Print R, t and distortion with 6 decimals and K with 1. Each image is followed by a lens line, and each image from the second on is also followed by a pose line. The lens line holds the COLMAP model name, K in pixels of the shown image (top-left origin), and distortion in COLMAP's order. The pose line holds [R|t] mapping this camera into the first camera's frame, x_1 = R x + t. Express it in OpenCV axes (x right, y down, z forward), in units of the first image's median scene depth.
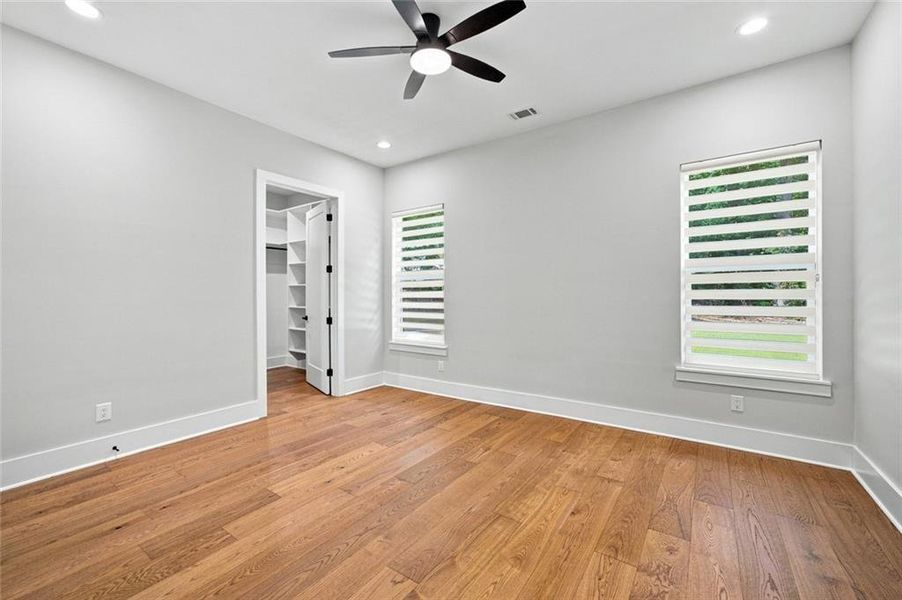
lens RADIAL K [[379.3, 0, 454.2], [0, 379.3, 286.5], [0, 0, 1]] dist [-0.001234, 0.000470]
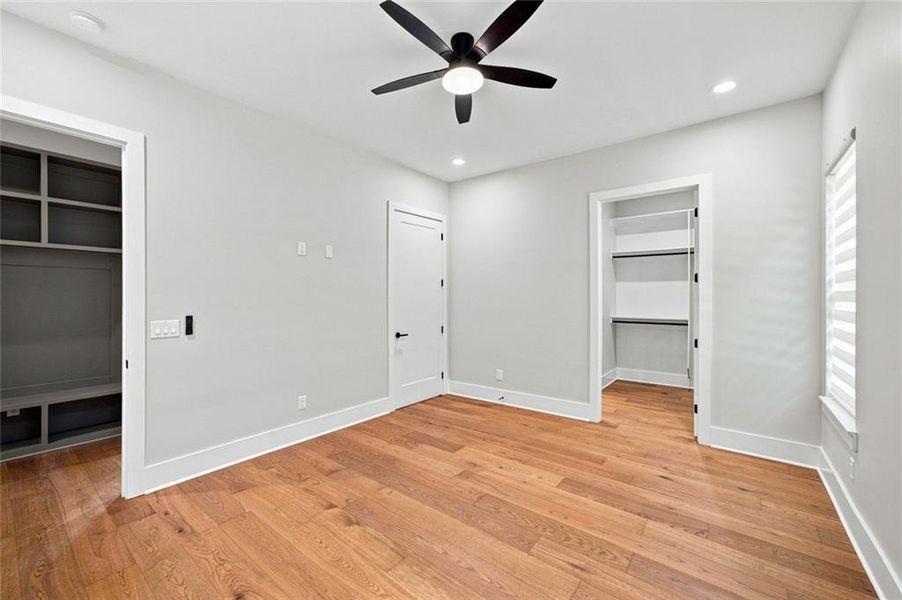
lens RADIAL K [[379.3, 0, 454.2], [0, 379.3, 286.5], [0, 0, 1]] dist [-0.001234, 0.000470]
pose [[-0.072539, -0.020450, -0.997156, 0.745388], [0.021704, 0.999521, -0.022078, -0.031735], [0.997129, -0.023244, -0.072060, 0.842907]]
